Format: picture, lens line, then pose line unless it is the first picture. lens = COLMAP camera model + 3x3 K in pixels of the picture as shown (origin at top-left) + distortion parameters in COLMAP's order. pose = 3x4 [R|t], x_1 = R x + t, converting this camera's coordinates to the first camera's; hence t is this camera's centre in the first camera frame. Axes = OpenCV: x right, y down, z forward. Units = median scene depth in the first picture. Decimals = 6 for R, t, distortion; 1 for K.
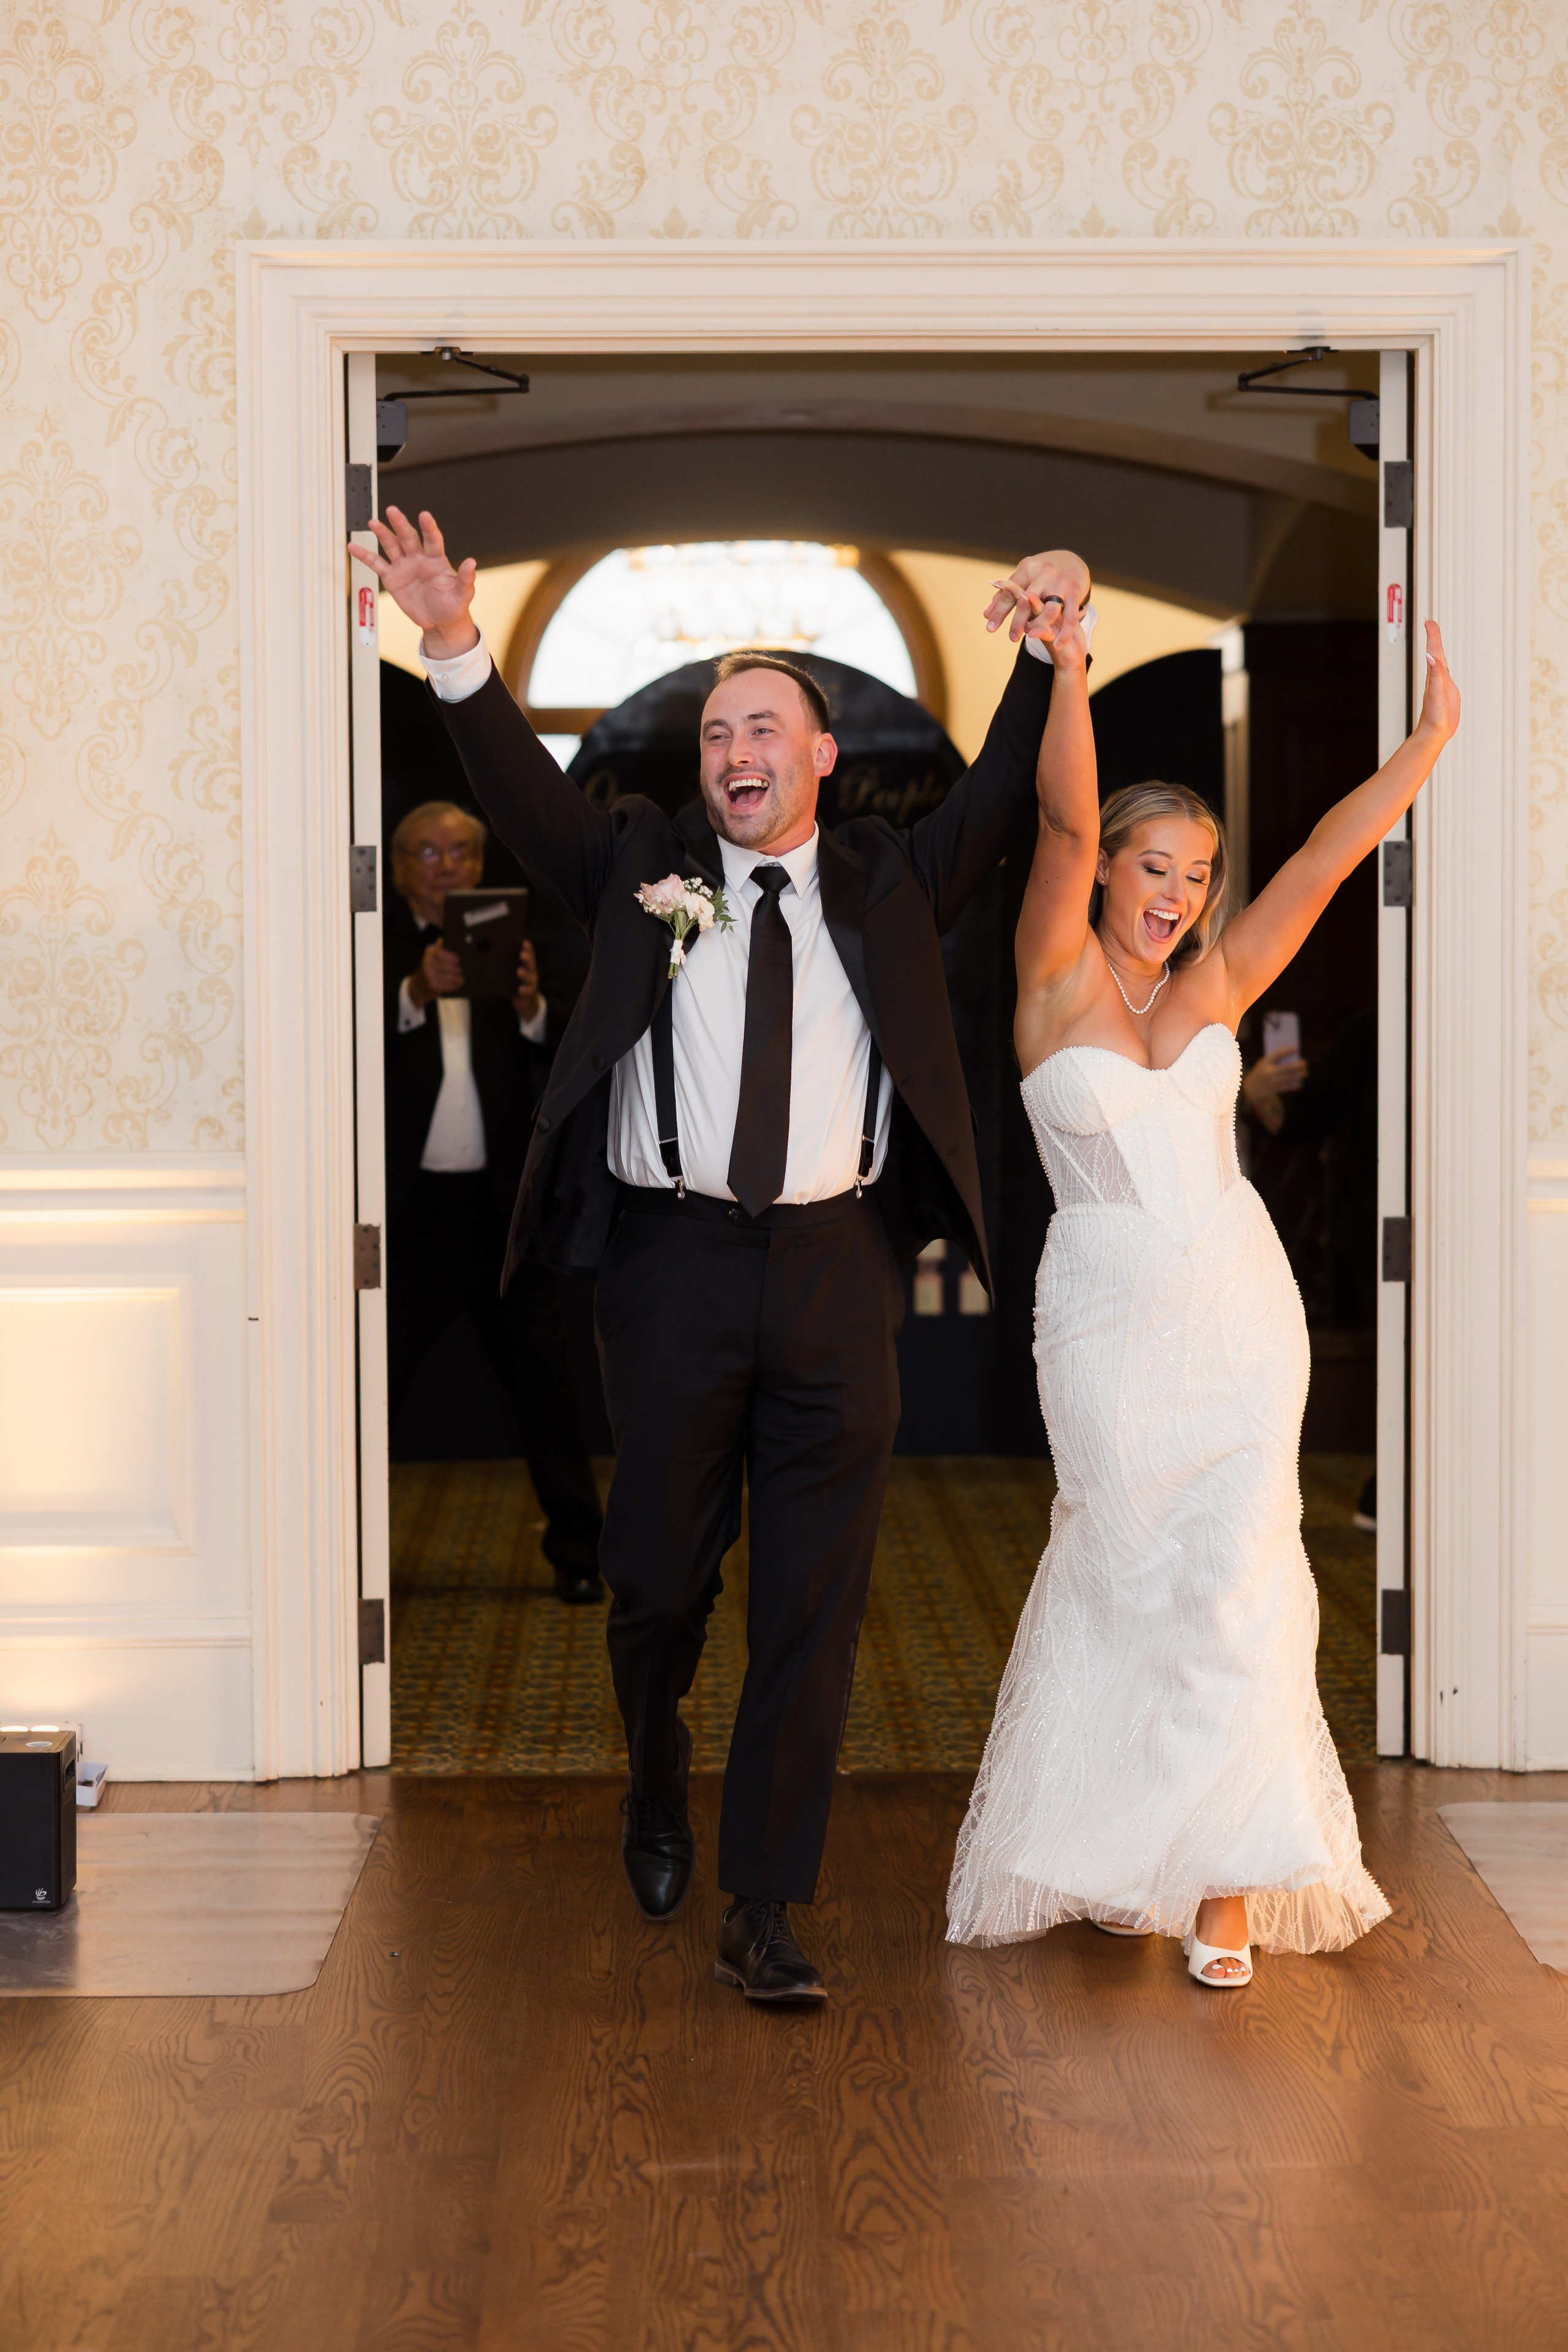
lens RADIAL K [[4656.3, 0, 792.0], [0, 4656.3, 1140.4], [0, 0, 1]] dist [0.041189, -0.029279]
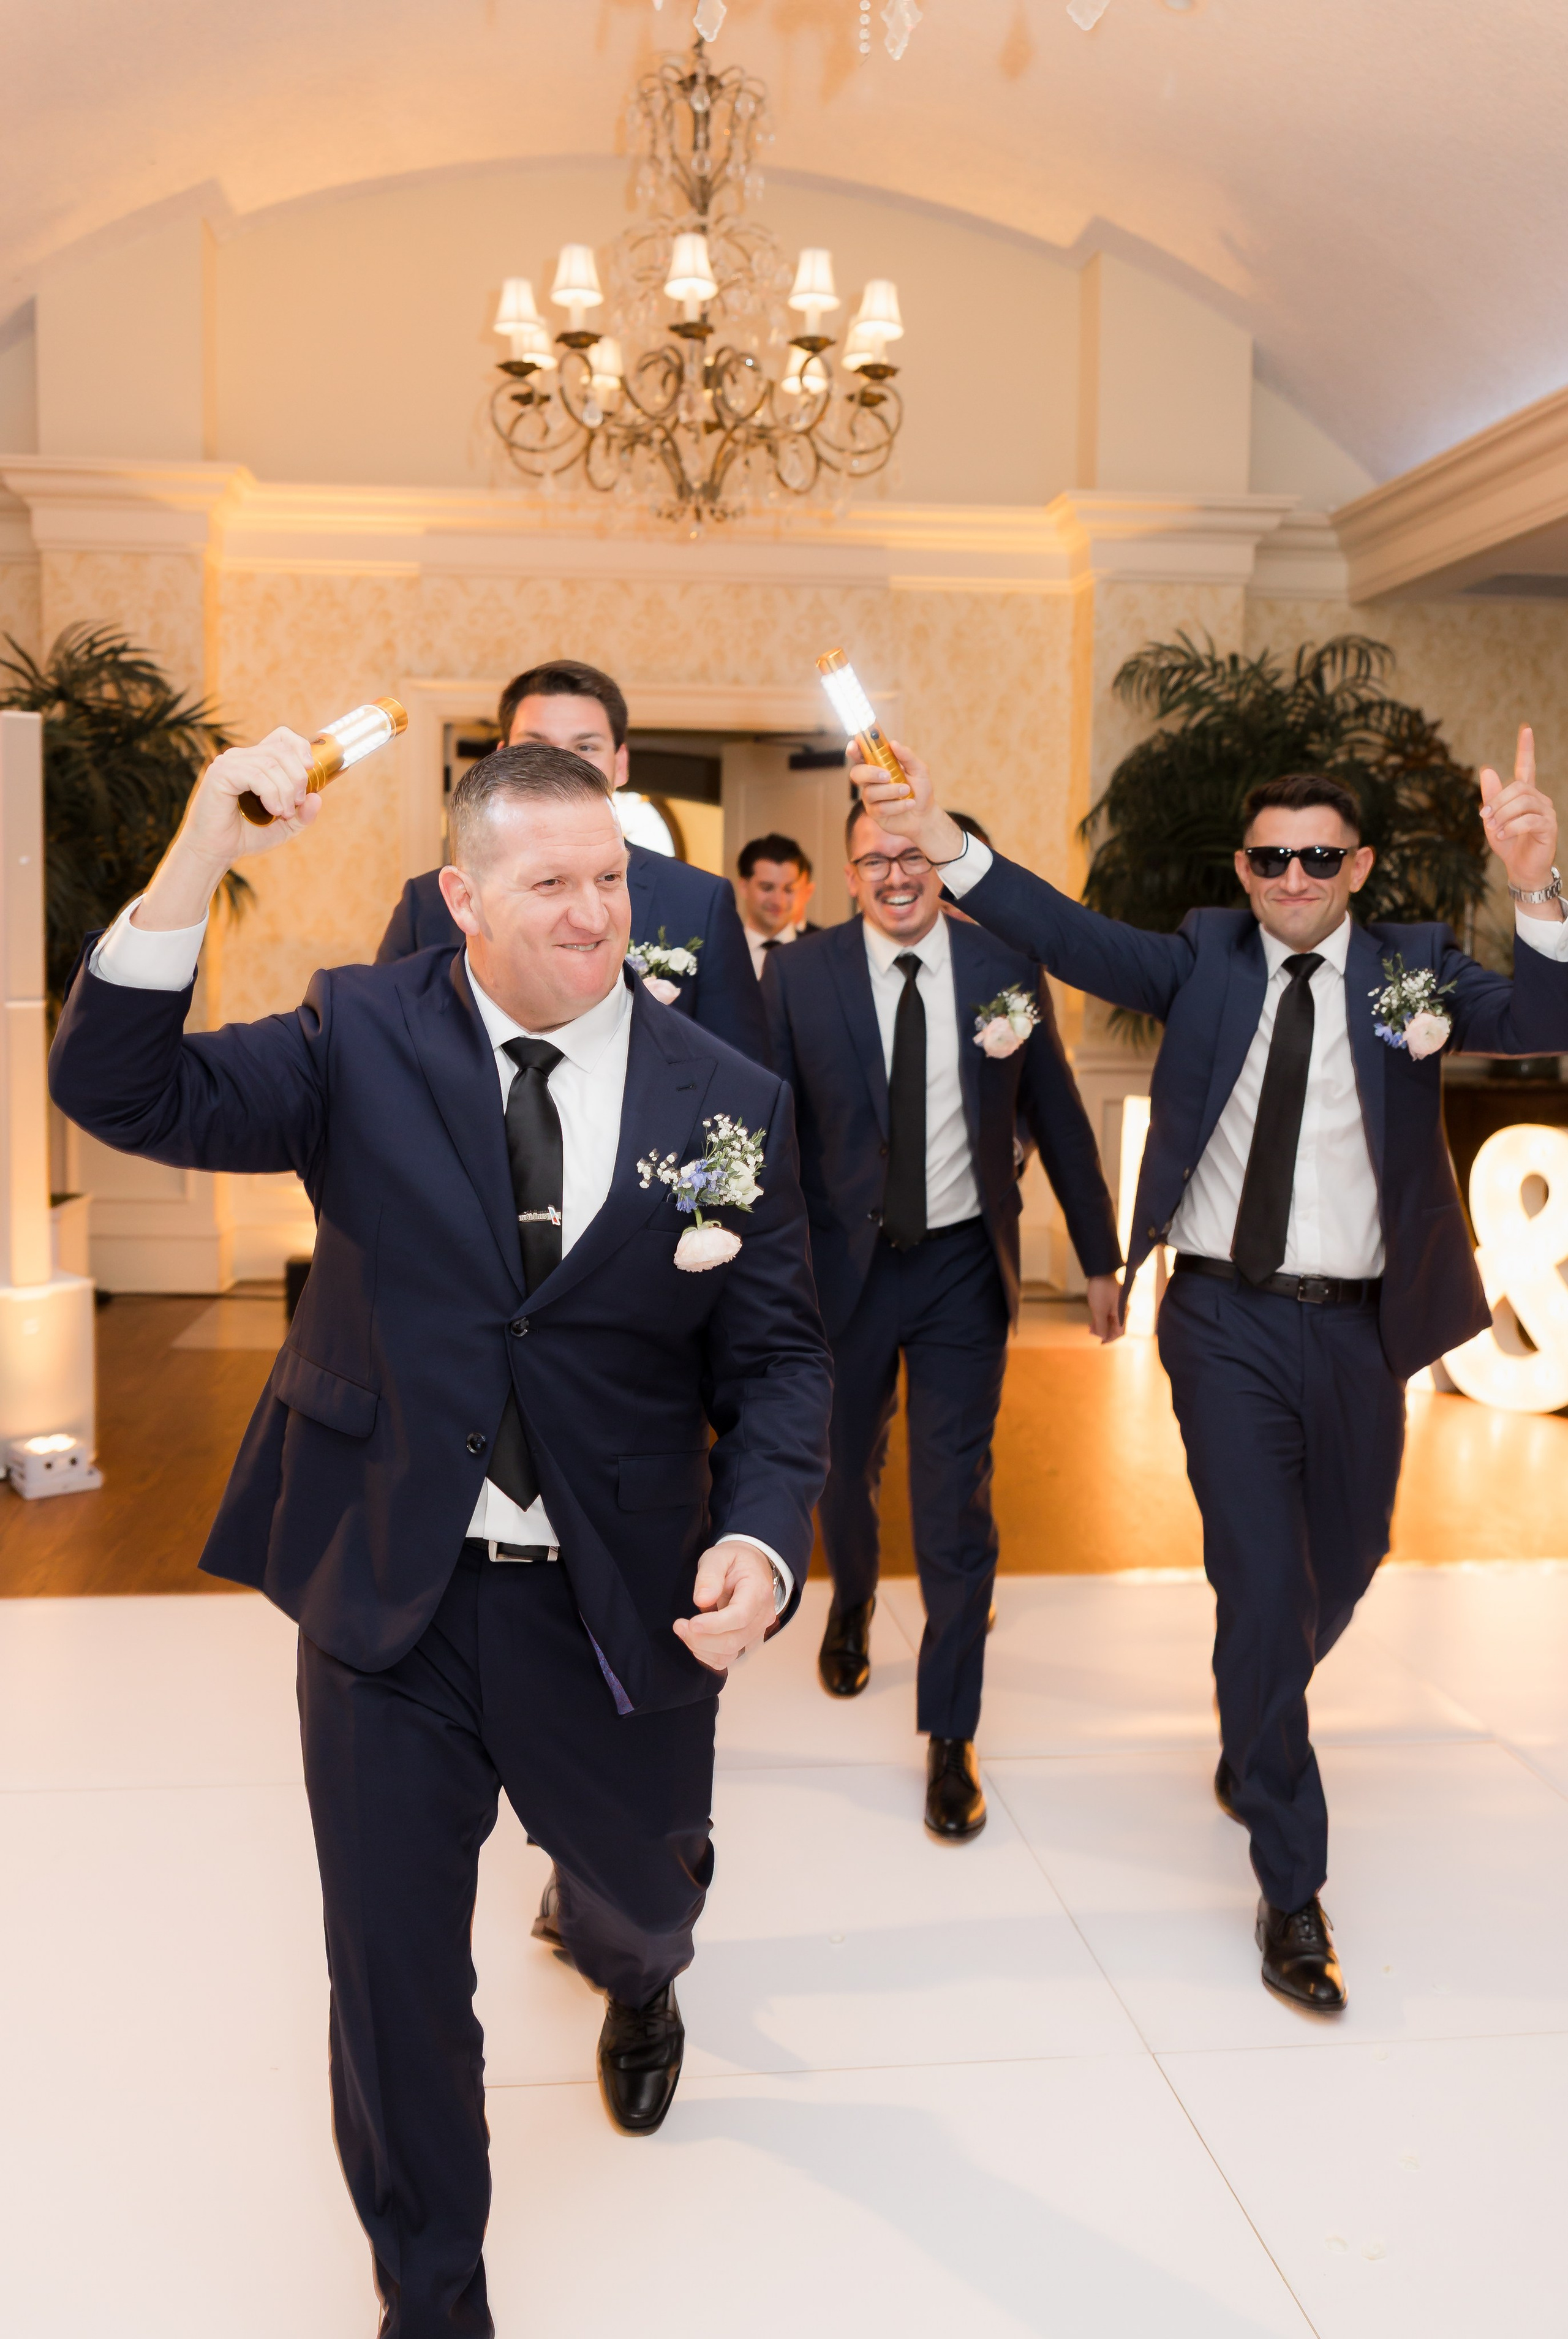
lens RADIAL K [[2029.2, 0, 752.7], [0, 2029.2, 1104.7], [0, 0, 1]] dist [-0.015472, 0.006382]
pose [[0.997659, 0.013679, 0.067008, 0.001780], [-0.015364, 0.999577, 0.024690, 0.010070], [-0.066642, -0.025662, 0.997447, -0.125710]]
